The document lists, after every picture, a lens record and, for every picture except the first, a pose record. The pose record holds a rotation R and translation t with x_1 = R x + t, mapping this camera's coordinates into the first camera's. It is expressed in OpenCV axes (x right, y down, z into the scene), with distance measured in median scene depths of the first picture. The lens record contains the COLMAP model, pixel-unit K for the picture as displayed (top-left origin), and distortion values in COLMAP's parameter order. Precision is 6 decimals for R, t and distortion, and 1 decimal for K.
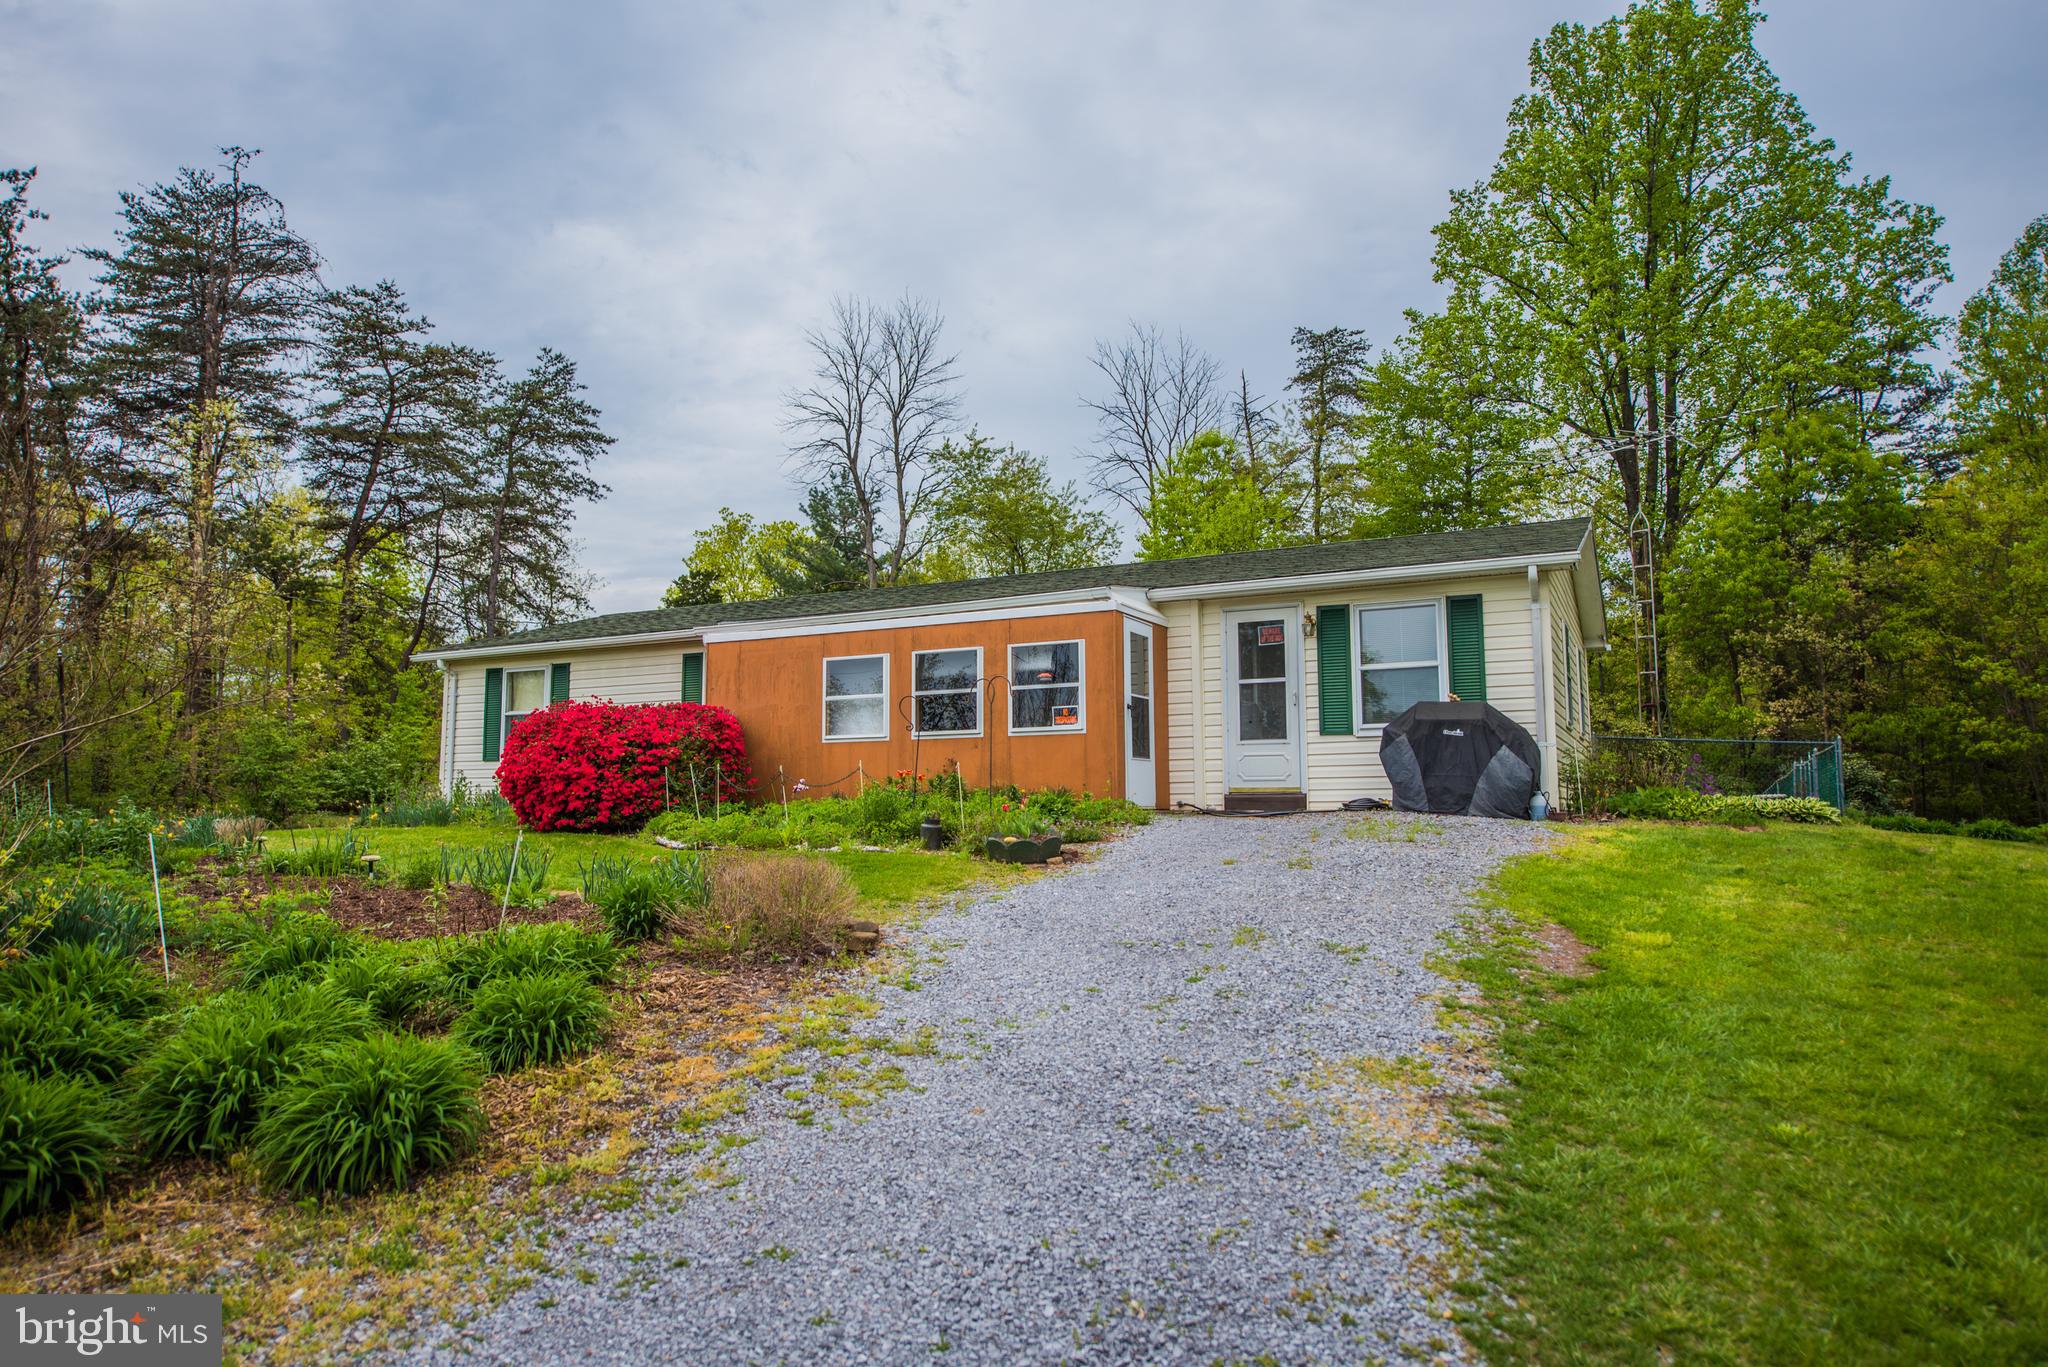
lens RADIAL K [[1285.1, 0, 1024.0], [0, 1285.1, 683.5], [0, 0, 1]] dist [-0.005890, -0.001012]
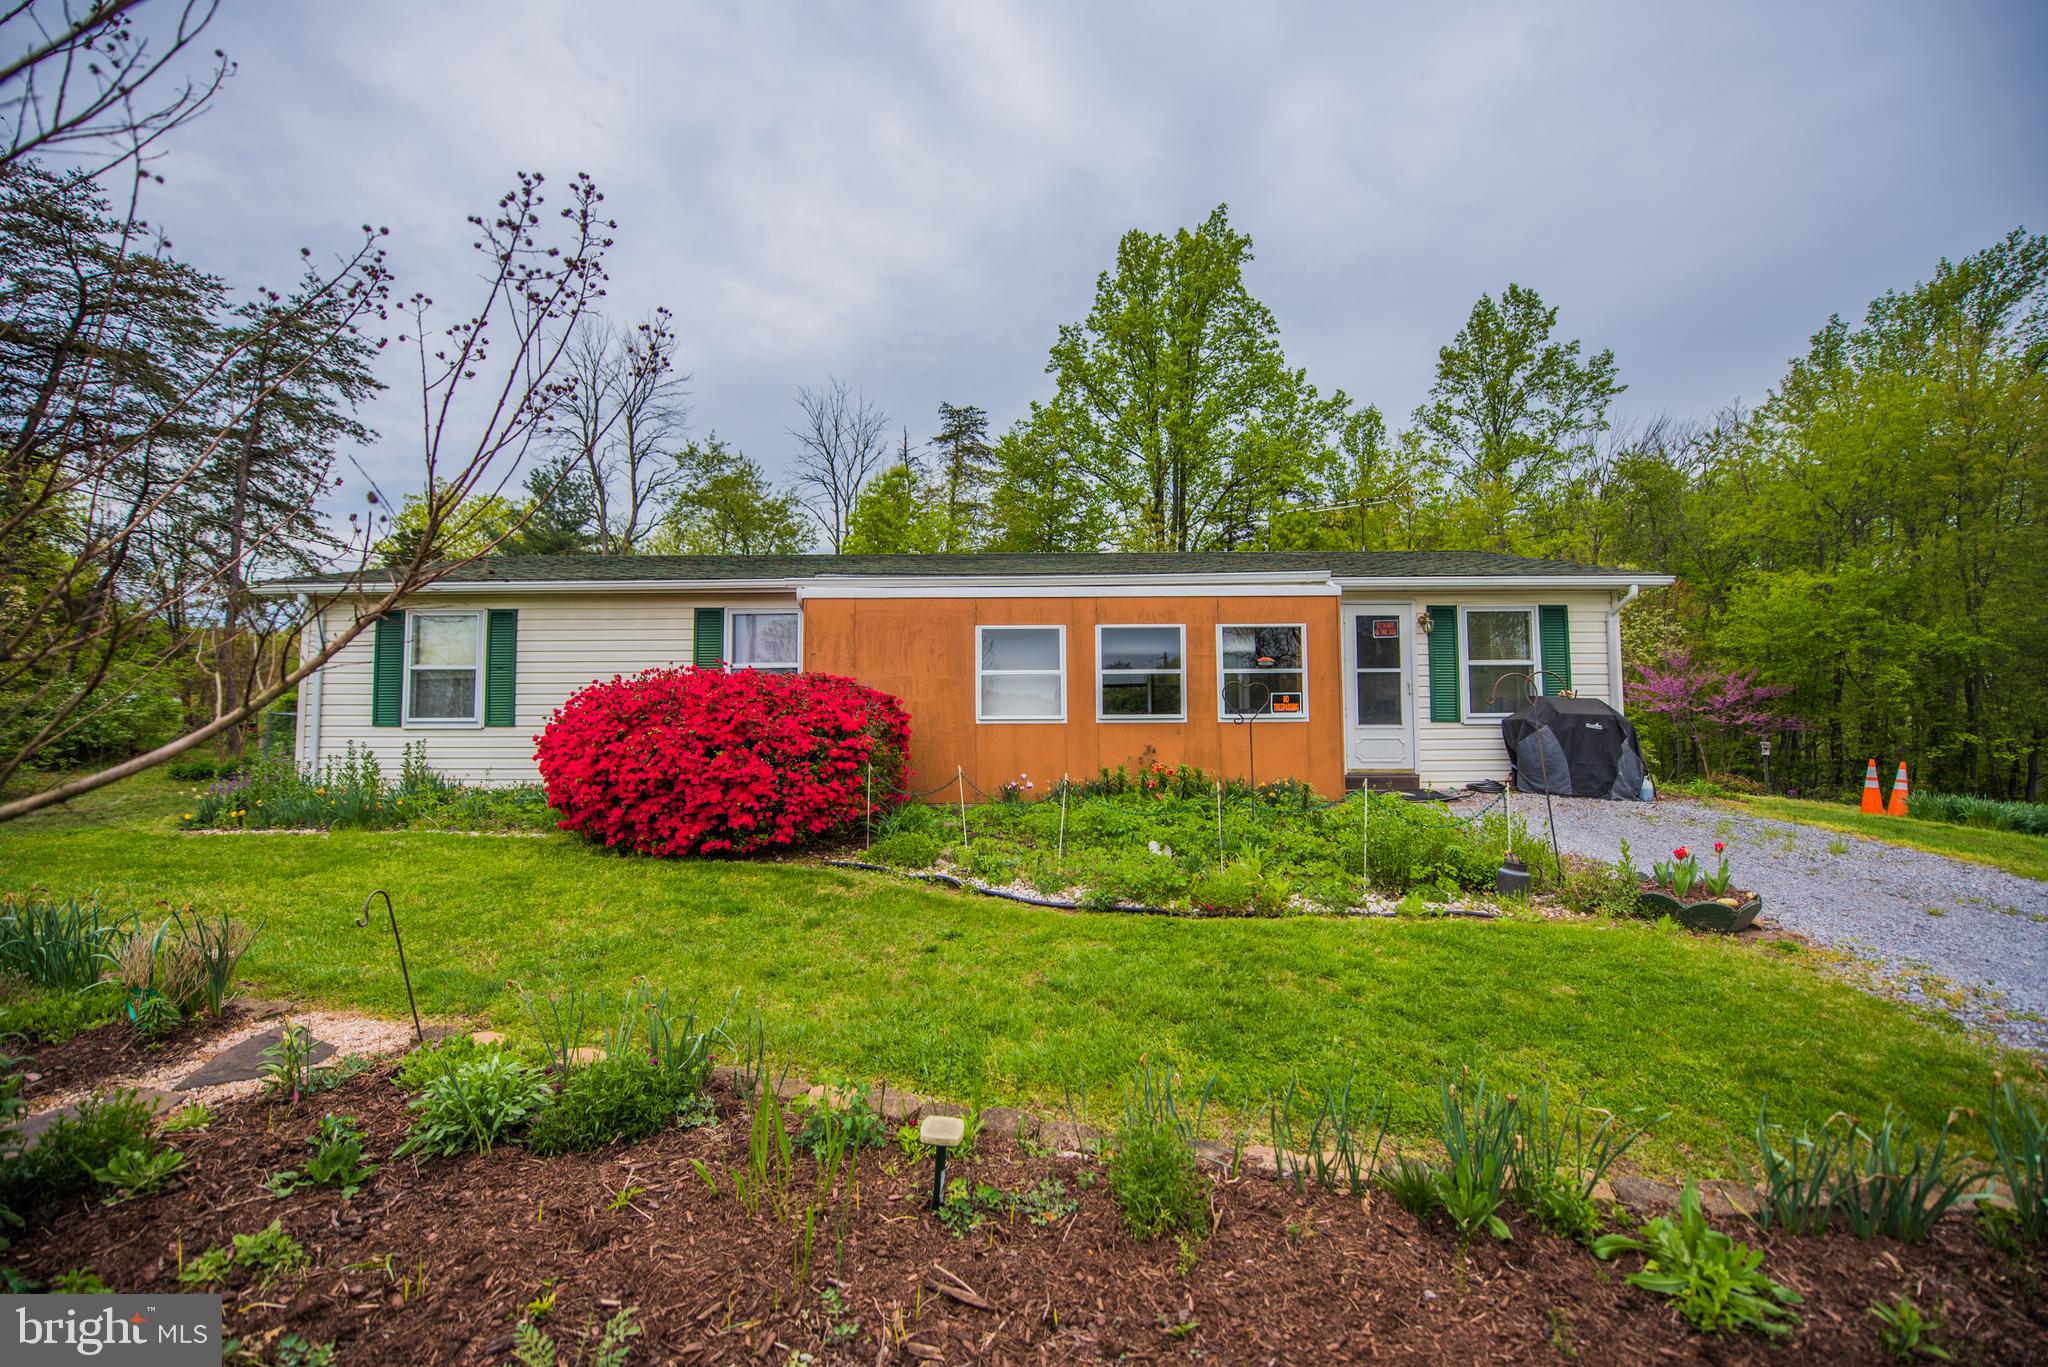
lens RADIAL K [[814.8, 0, 1020.3], [0, 814.8, 683.2], [0, 0, 1]] dist [-0.013415, -0.003817]
pose [[0.893451, 0.025346, 0.448445, -0.170068], [-0.045010, 0.998433, 0.033243, -0.000245], [-0.446900, -0.049886, 0.893192, 0.224658]]
